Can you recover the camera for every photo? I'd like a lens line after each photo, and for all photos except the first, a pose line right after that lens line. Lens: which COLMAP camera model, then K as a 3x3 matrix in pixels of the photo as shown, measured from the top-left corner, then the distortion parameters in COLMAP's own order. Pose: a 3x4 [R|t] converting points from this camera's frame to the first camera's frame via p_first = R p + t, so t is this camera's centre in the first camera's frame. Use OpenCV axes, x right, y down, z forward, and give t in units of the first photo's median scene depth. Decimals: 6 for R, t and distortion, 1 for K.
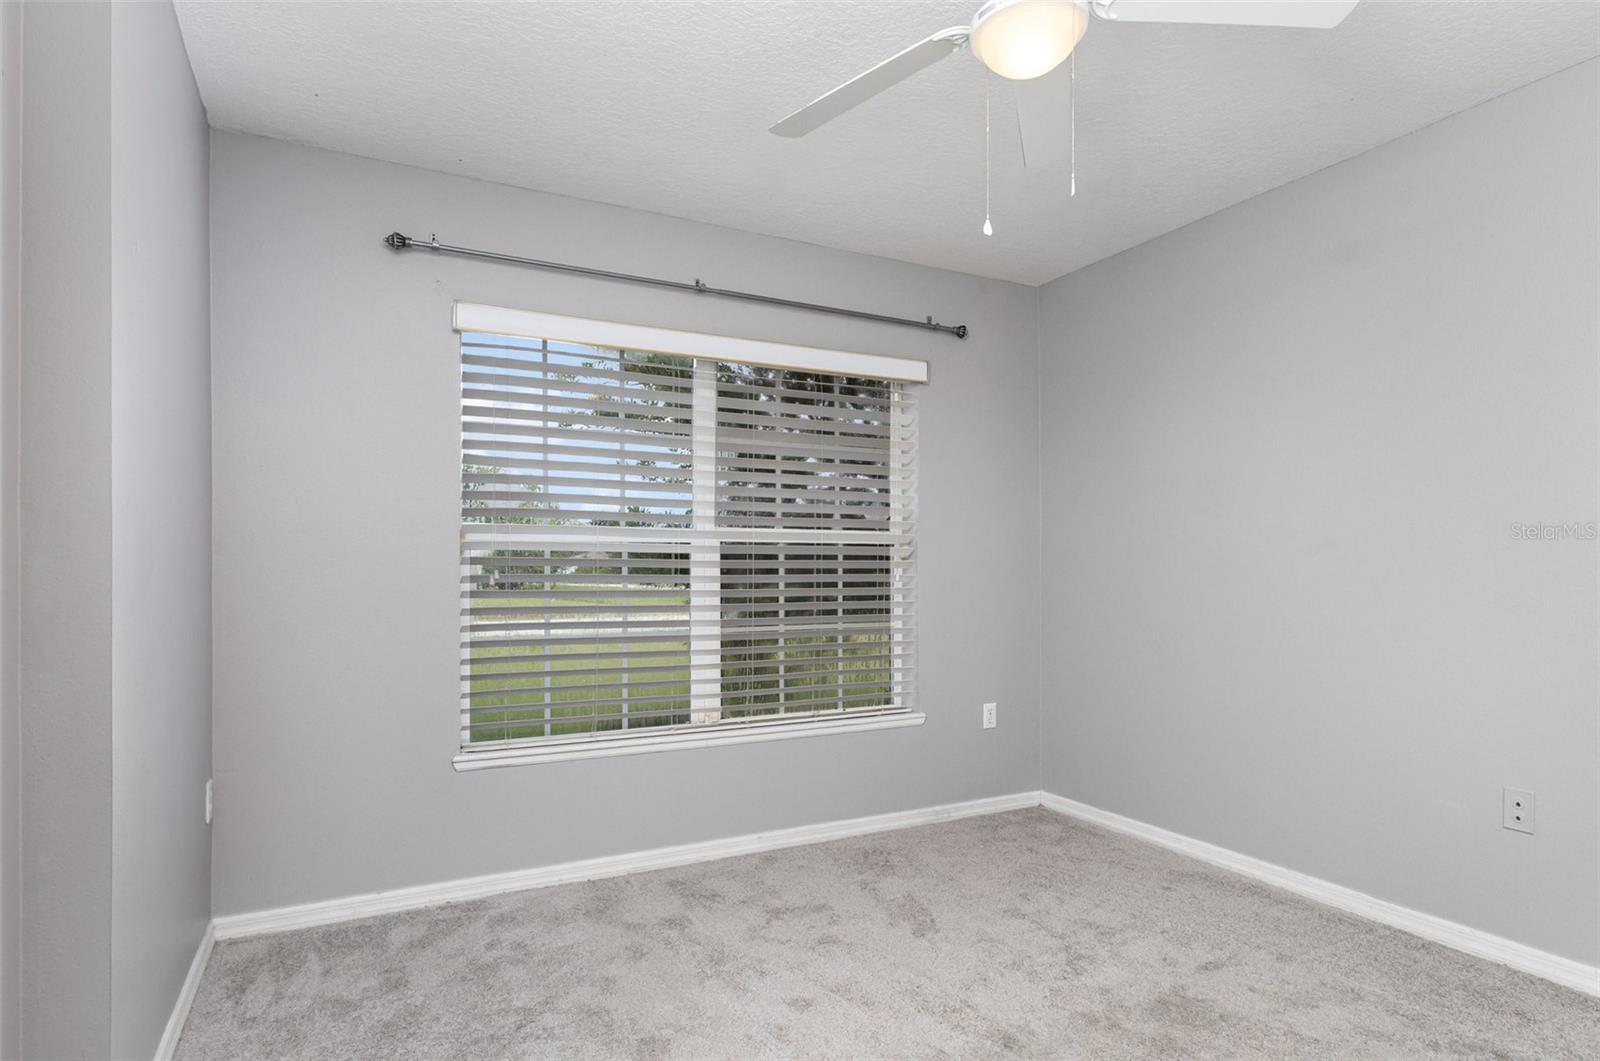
lens RADIAL K [[863.1, 0, 798.6], [0, 863.1, 575.5], [0, 0, 1]] dist [-0.002053, 0.000292]
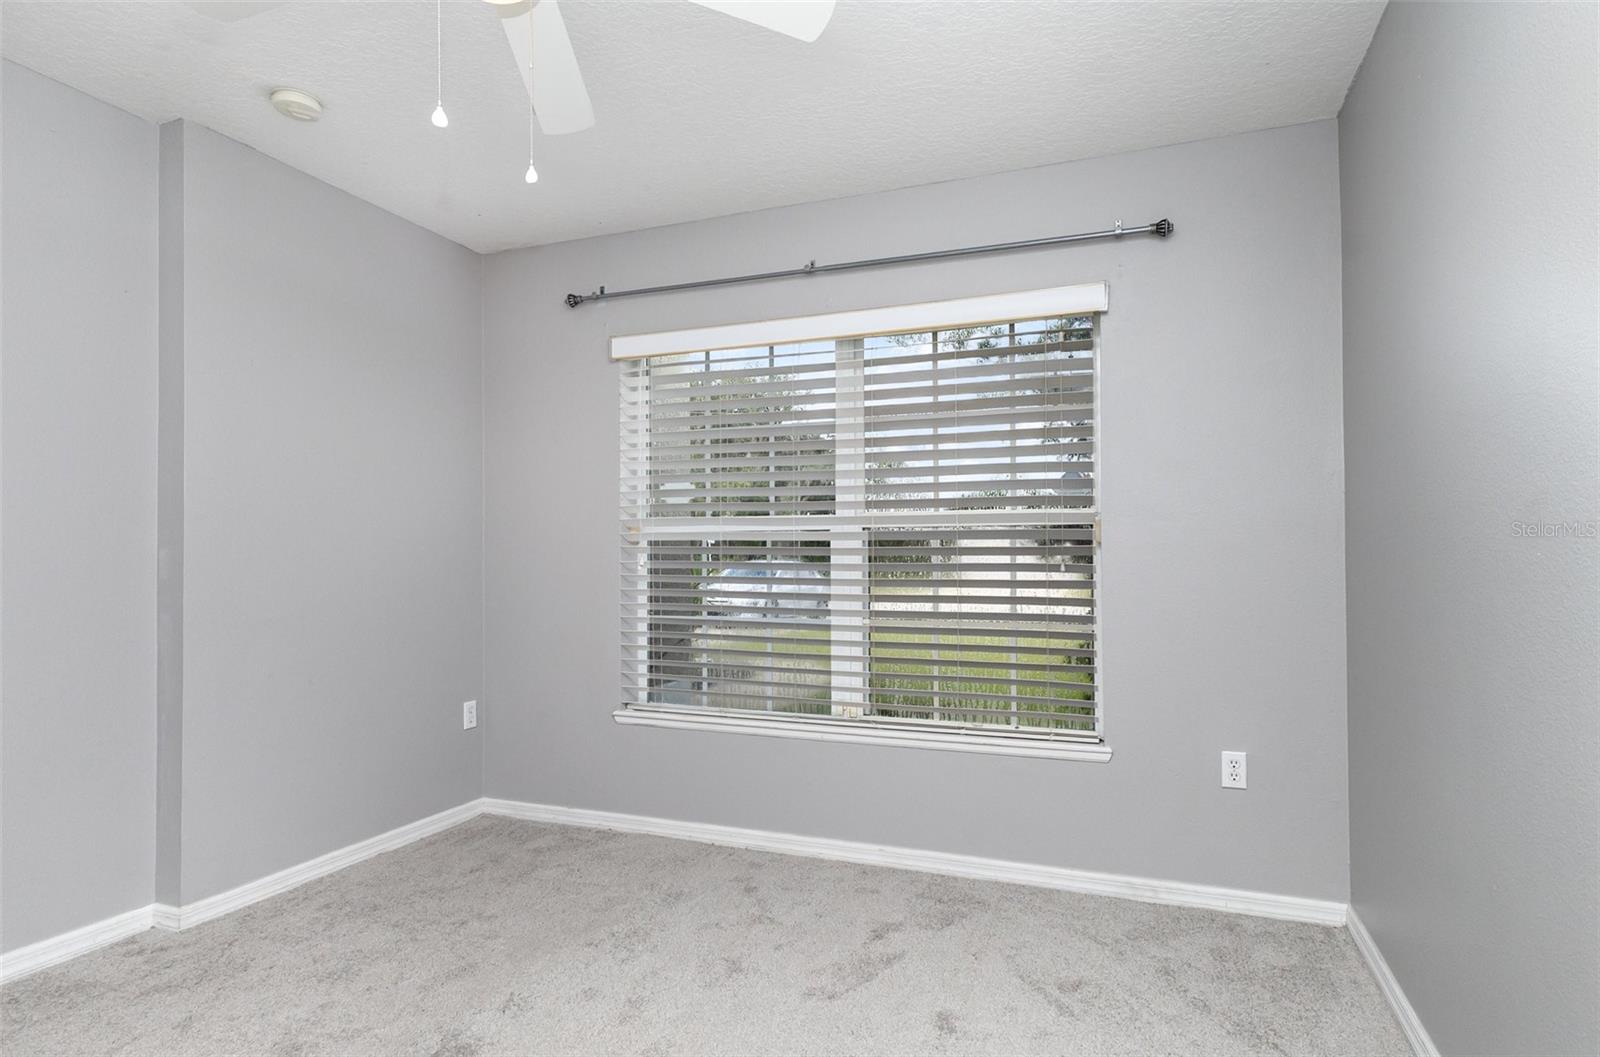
lens RADIAL K [[879.7, 0, 803.1], [0, 879.7, 560.4], [0, 0, 1]] dist [0.003160, 0.000648]
pose [[0.664276, 0.000780, -0.747487, 0.587160], [-0.007413, 0.999957, -0.005545, 0.002433], [0.747451, 0.009225, 0.664253, 0.310803]]
